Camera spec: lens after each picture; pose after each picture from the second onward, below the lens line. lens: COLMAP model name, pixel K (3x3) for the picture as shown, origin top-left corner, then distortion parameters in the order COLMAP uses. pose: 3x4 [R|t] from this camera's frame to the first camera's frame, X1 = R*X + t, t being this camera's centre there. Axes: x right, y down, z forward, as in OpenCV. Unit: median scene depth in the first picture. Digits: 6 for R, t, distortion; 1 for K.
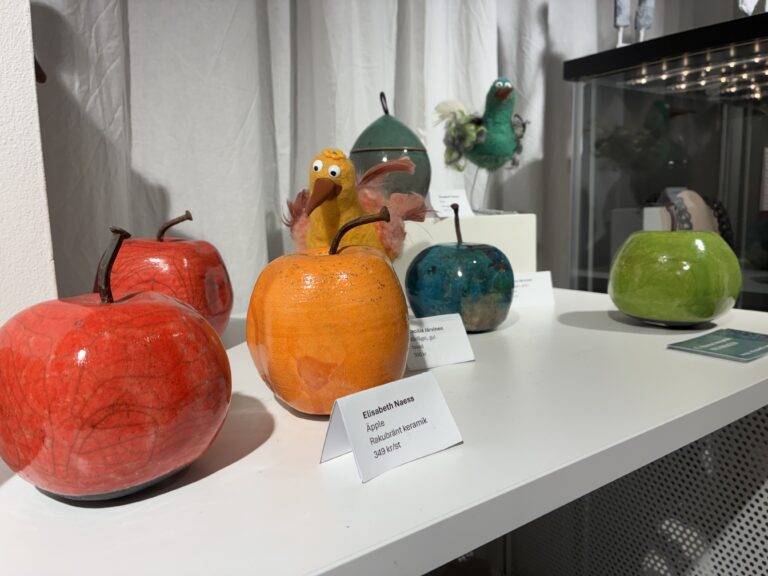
lens RADIAL K [[585.8, 0, 383.6], [0, 585.8, 287.4], [0, 0, 1]] dist [0.011331, 0.000361]
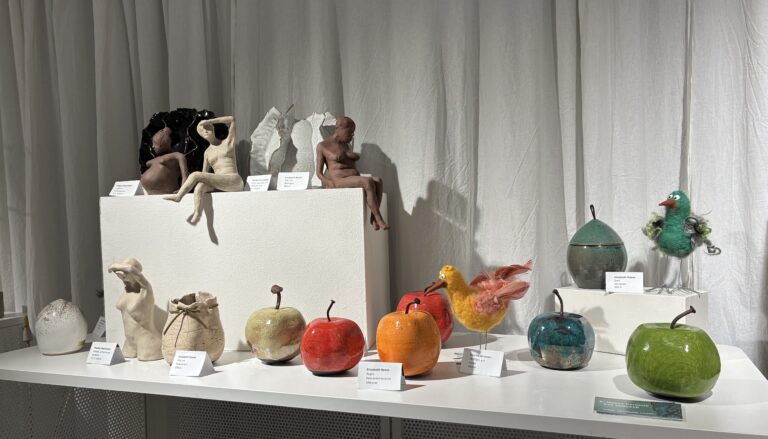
lens RADIAL K [[571.2, 0, 384.7], [0, 571.2, 221.6], [0, 0, 1]] dist [0.002753, 0.000803]
pose [[0.566305, 0.006227, -0.824172, 0.931024], [-0.108626, 0.991812, -0.067146, -0.135172], [0.817006, 0.127551, 0.562345, -0.268112]]
